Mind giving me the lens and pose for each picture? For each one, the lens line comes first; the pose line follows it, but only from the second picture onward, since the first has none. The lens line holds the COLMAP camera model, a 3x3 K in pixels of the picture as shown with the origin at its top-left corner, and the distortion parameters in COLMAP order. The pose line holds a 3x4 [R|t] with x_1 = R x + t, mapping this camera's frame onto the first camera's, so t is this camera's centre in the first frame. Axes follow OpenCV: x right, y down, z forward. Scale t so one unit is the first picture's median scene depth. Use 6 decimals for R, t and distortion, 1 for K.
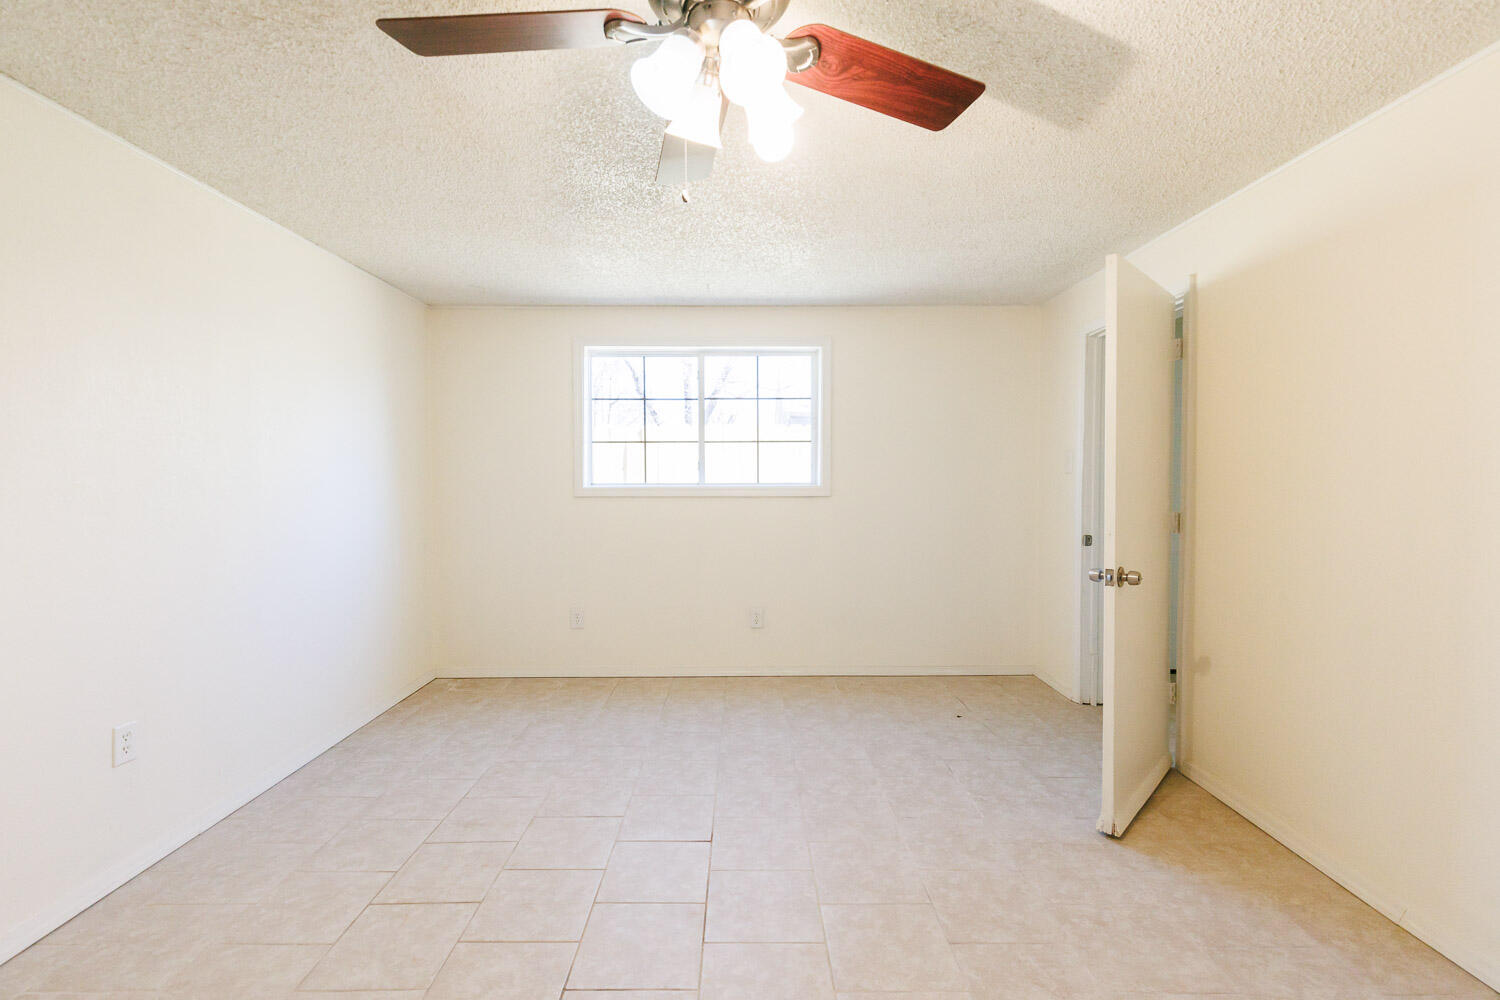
lens RADIAL K [[664.4, 0, 748.1], [0, 664.4, 494.8], [0, 0, 1]] dist [0.008185, -0.000463]
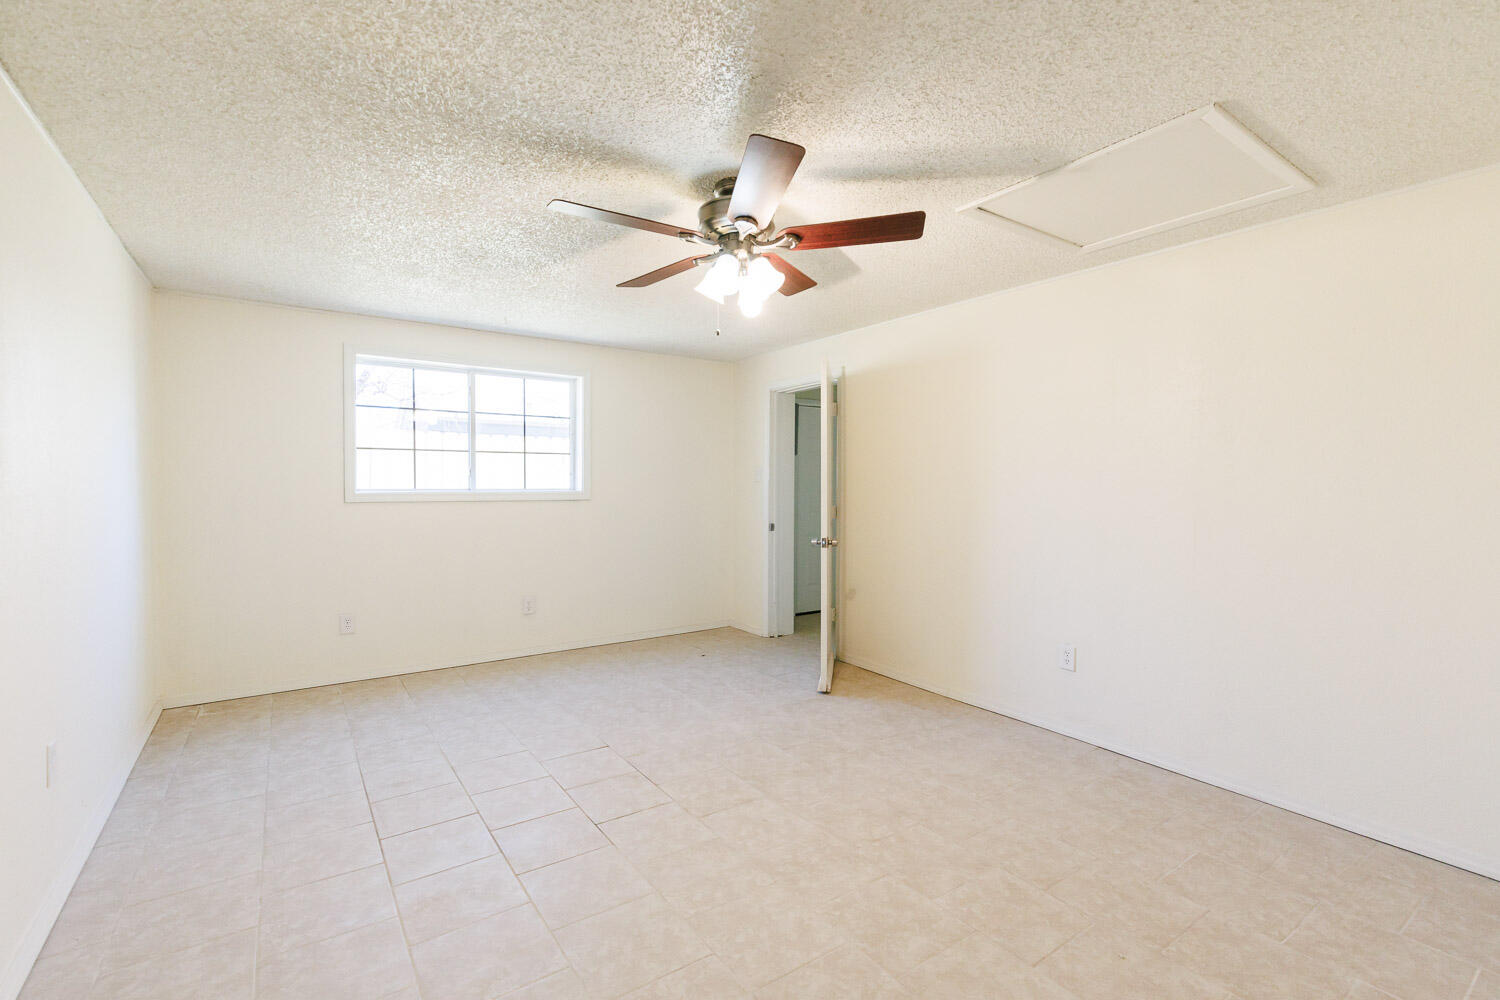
lens RADIAL K [[664.4, 0, 748.1], [0, 664.4, 494.8], [0, 0, 1]] dist [0.008185, -0.000463]
pose [[0.824185, -0.004790, 0.566300, -0.379039], [0.010542, 0.999921, -0.006886, 0.005673], [-0.566222, 0.011645, 0.824171, -0.199135]]
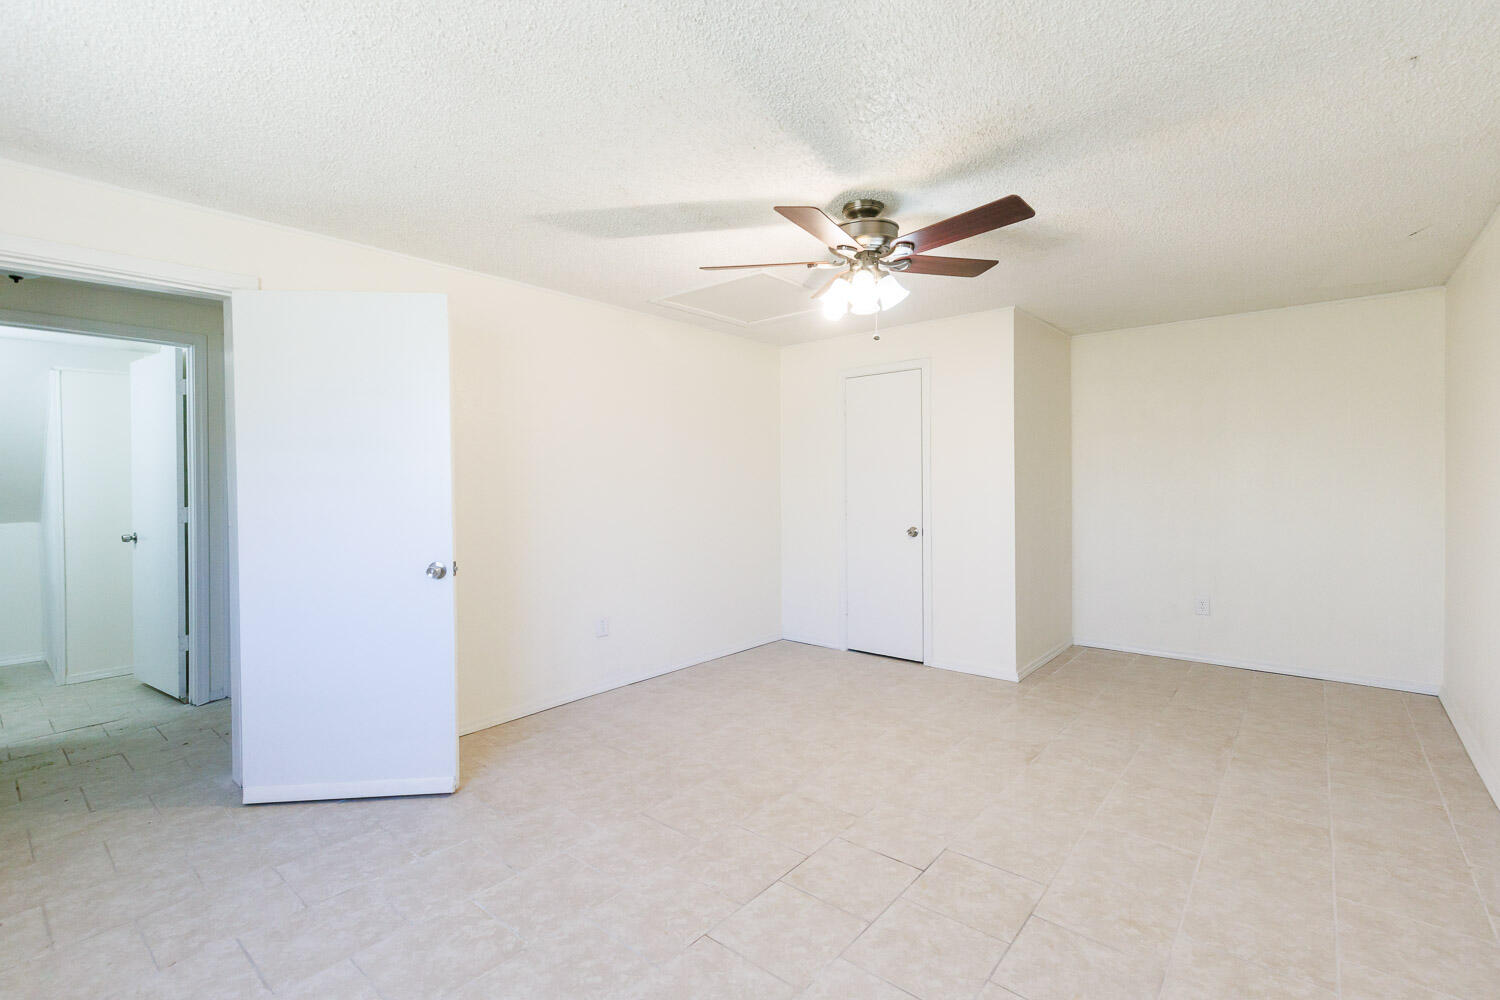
lens RADIAL K [[664.4, 0, 748.1], [0, 664.4, 494.8], [0, 0, 1]] dist [0.008185, -0.000463]
pose [[-0.755178, -0.002164, 0.655516, -0.389619], [0.032141, 0.998670, 0.040324, -0.022953], [-0.654731, 0.051520, -0.754104, 0.972323]]
